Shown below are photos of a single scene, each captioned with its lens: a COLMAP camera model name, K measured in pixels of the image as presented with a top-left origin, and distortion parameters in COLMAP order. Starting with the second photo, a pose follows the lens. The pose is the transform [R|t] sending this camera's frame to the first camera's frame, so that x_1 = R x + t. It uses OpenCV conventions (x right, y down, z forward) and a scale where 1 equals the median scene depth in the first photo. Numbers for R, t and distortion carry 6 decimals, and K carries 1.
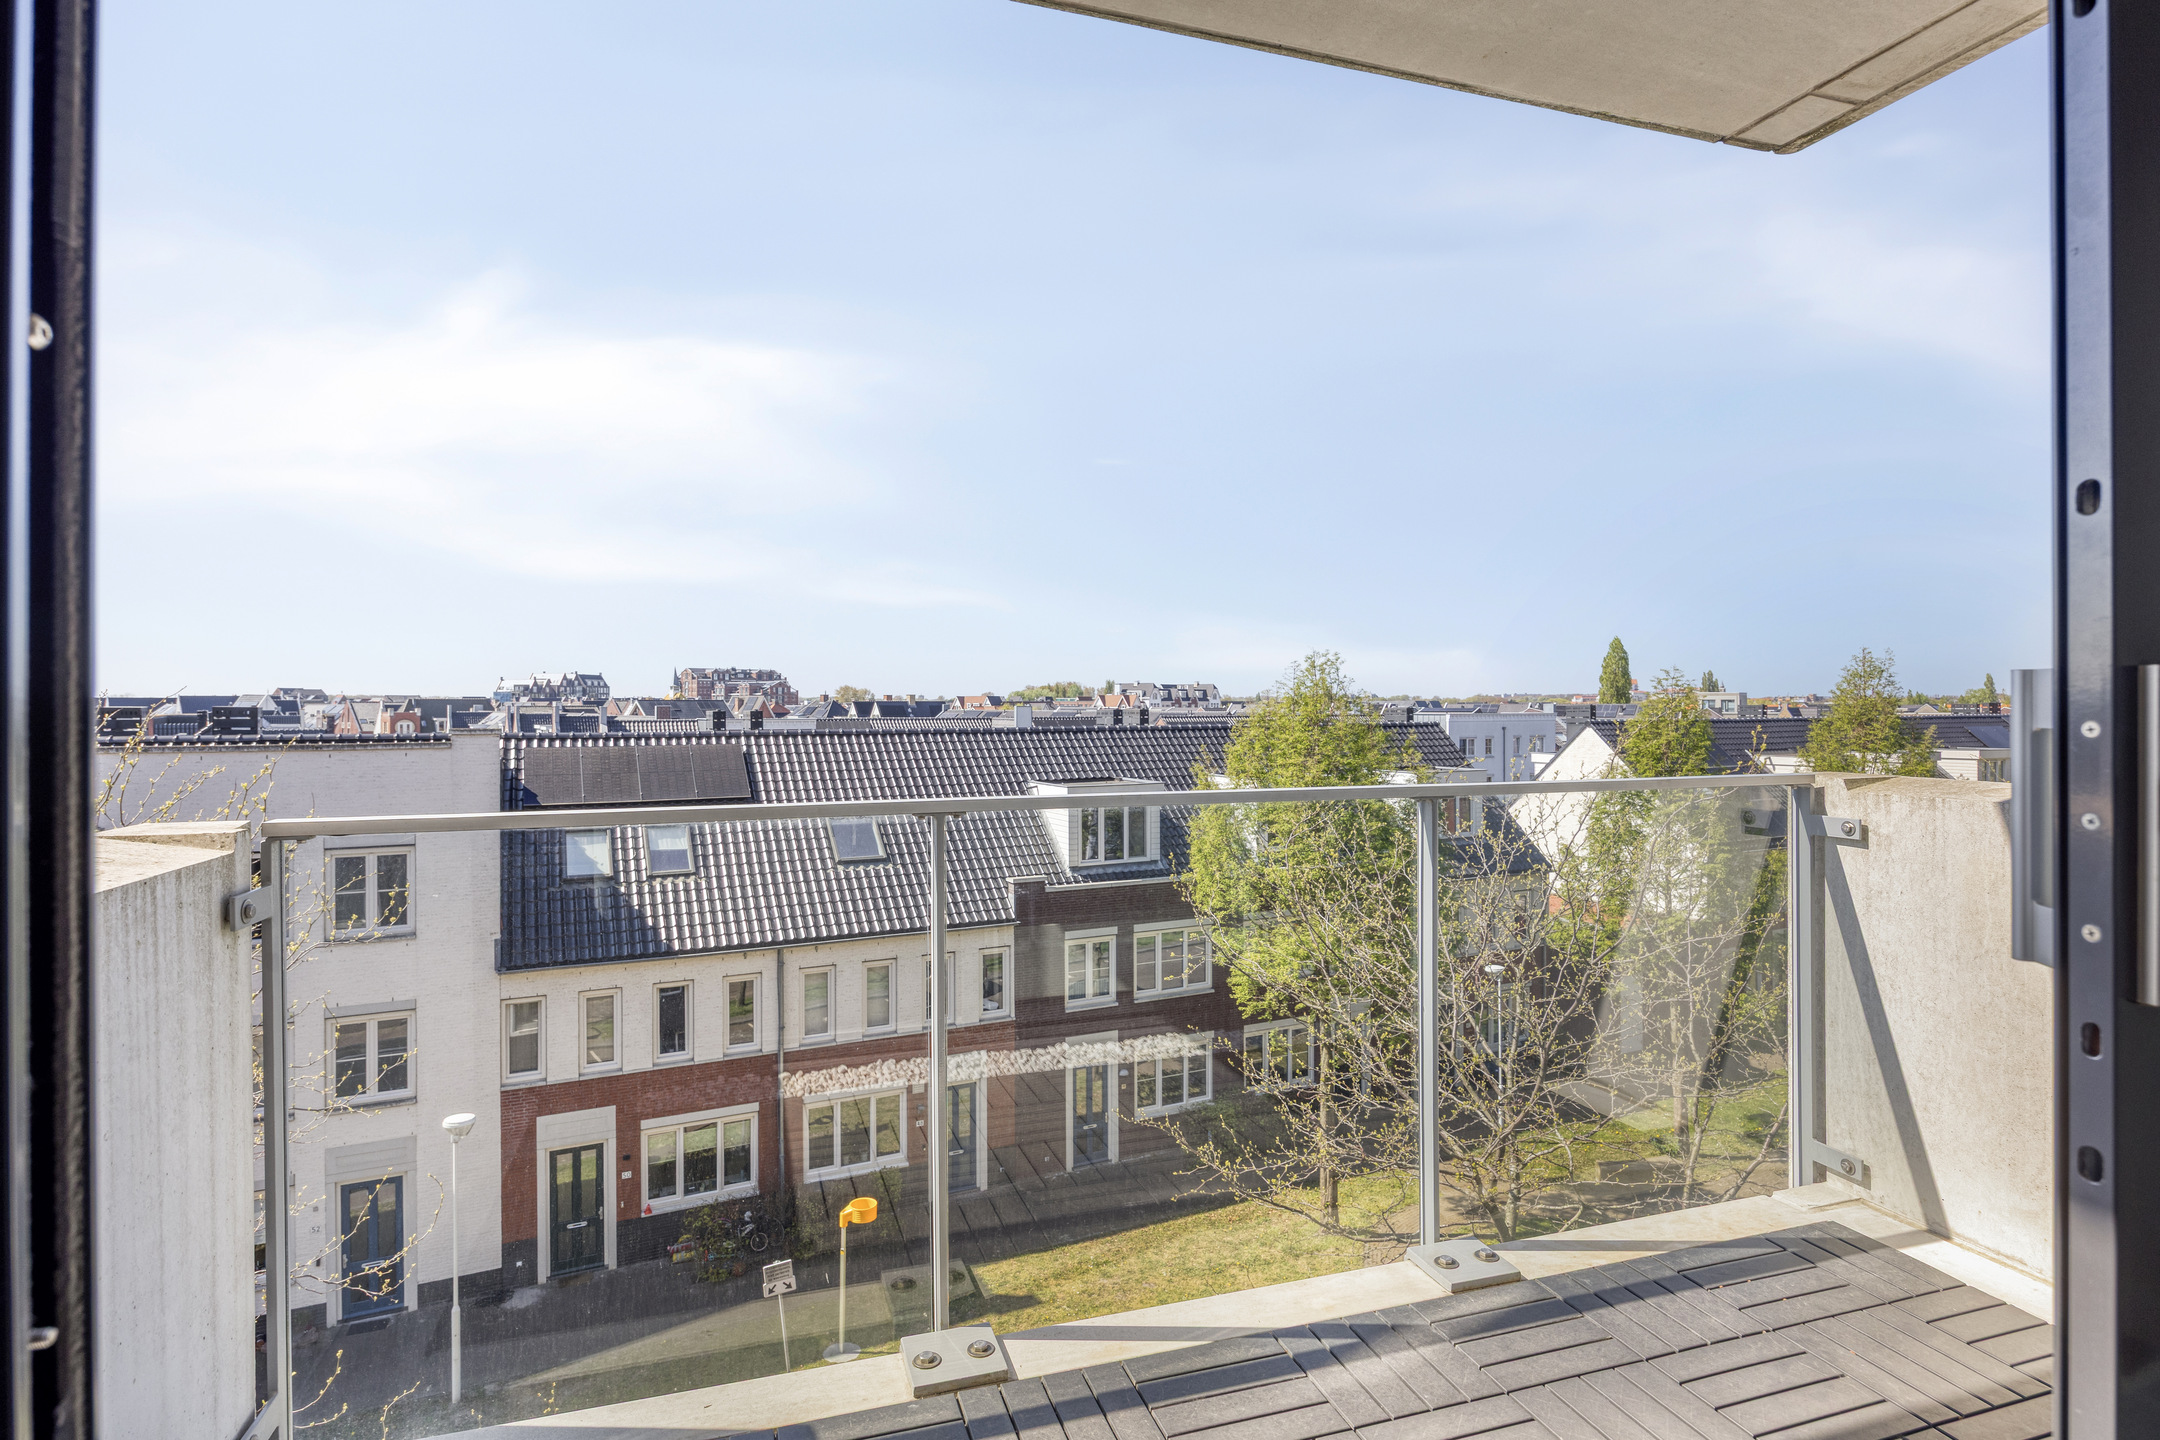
lens RADIAL K [[1134.2, 0, 1084.8], [0, 1134.2, 706.0], [0, 0, 1]] dist [-0.007260, -0.000539]
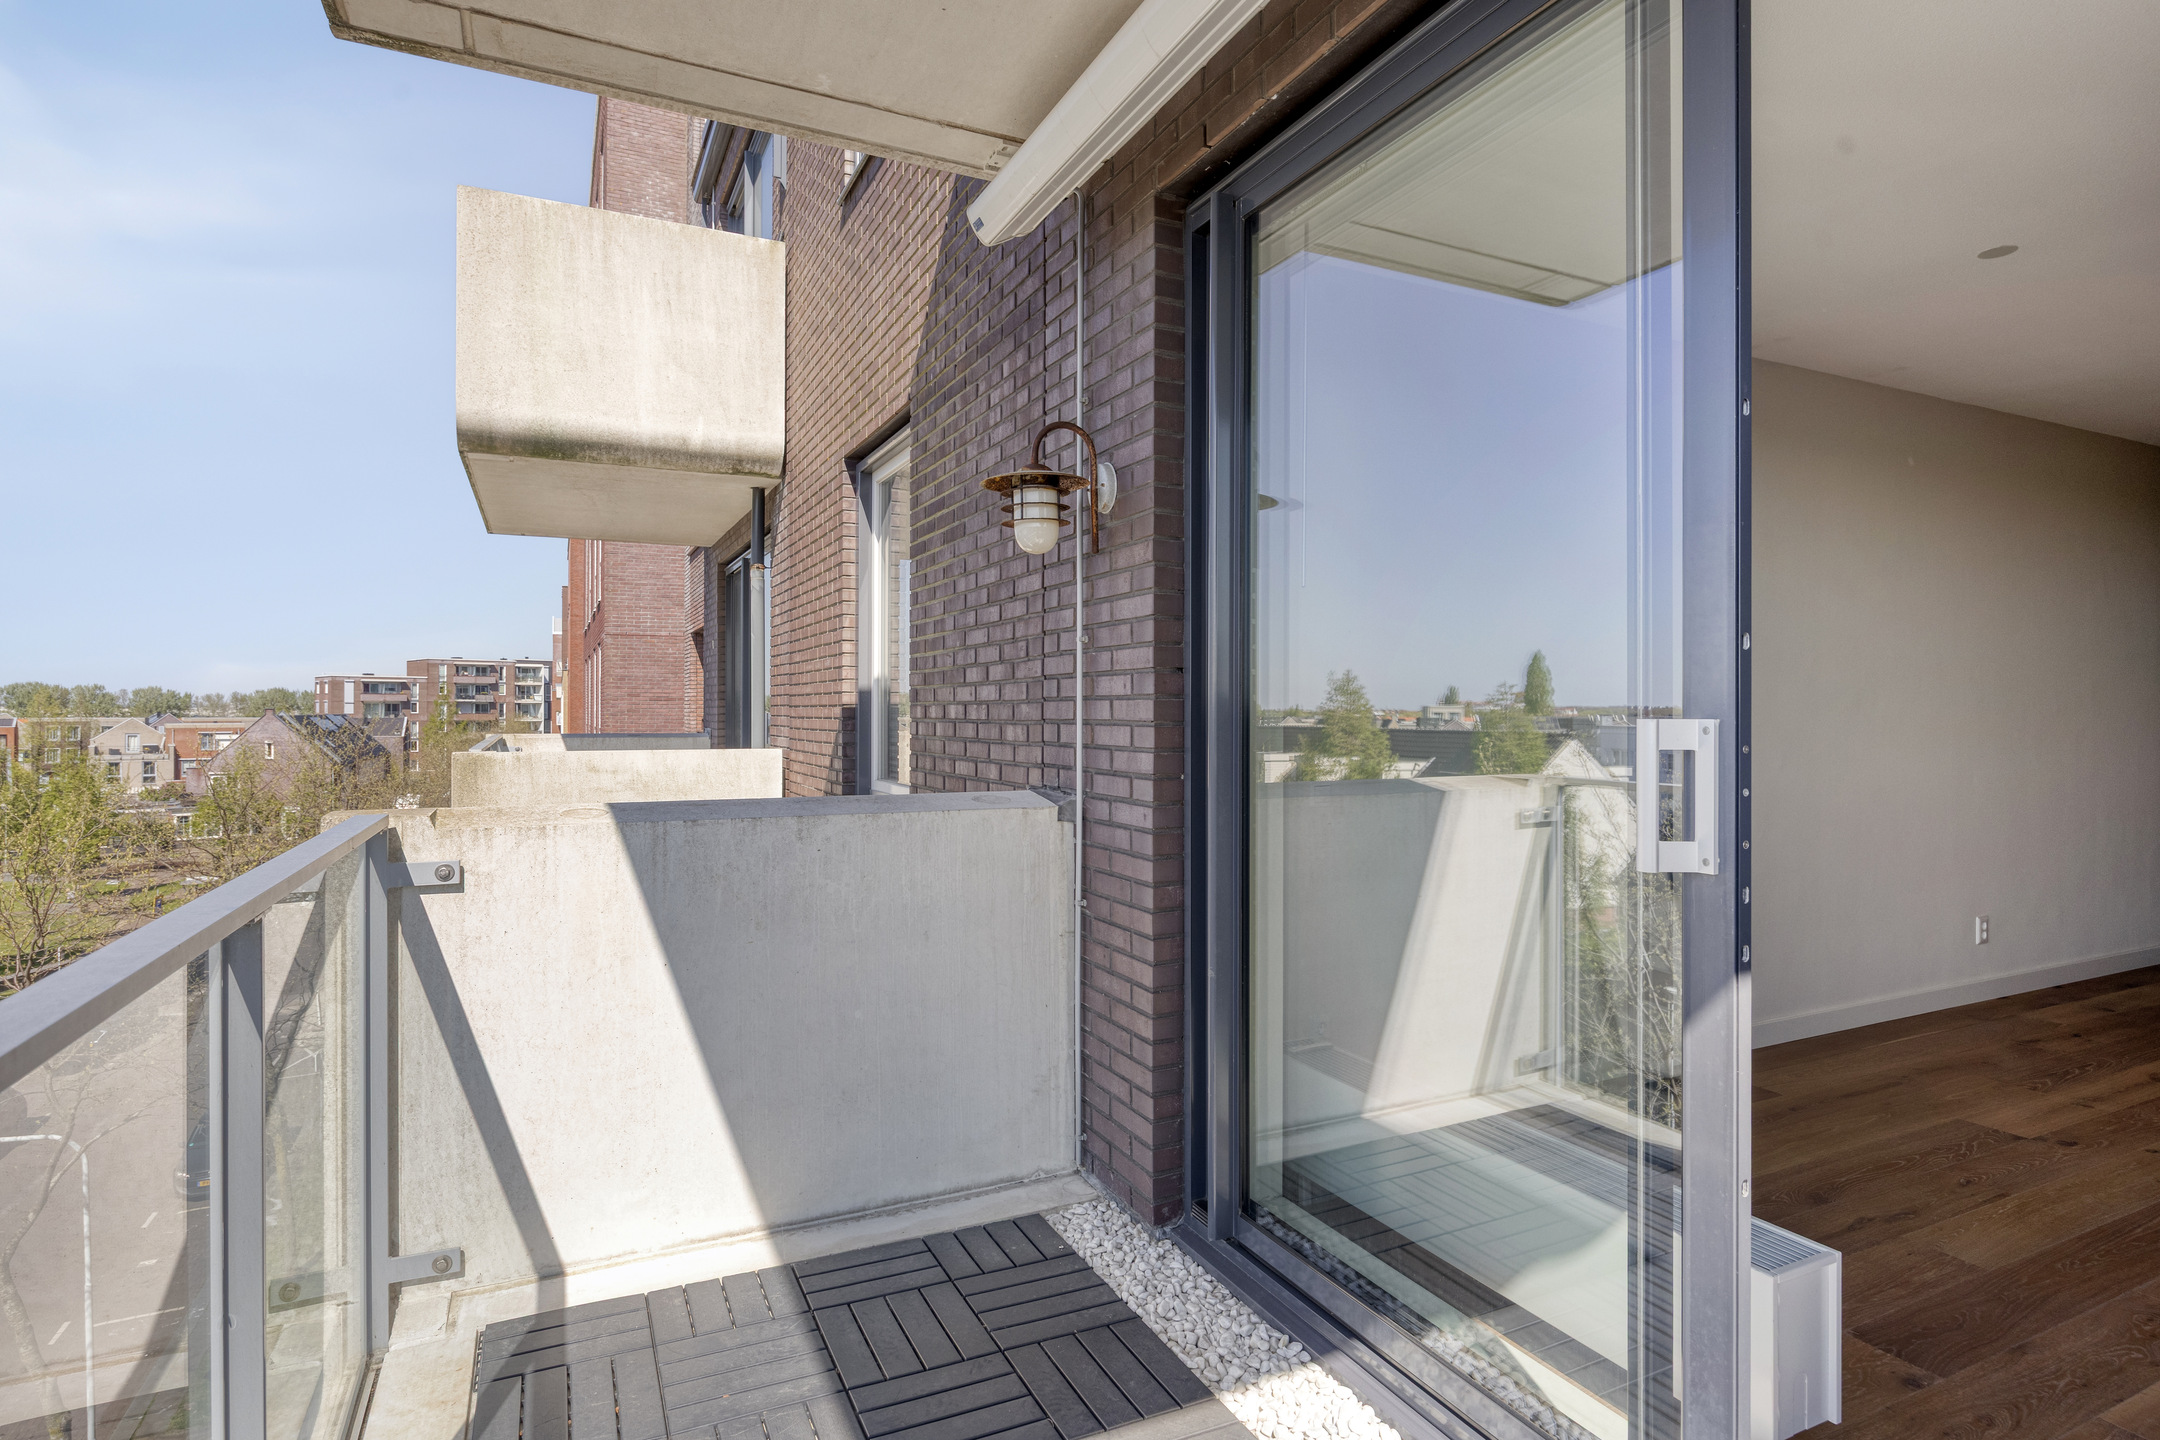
lens RADIAL K [[1134.2, 0, 1078.1], [0, 1134.2, 728.9], [0, 0, 1]] dist [-0.007260, -0.000539]
pose [[-0.132544, 0.002411, 0.991174, -0.164573], [0.008682, 0.999961, -0.001271, 0.002617], [-0.991139, 0.008437, -0.132559, 0.420047]]
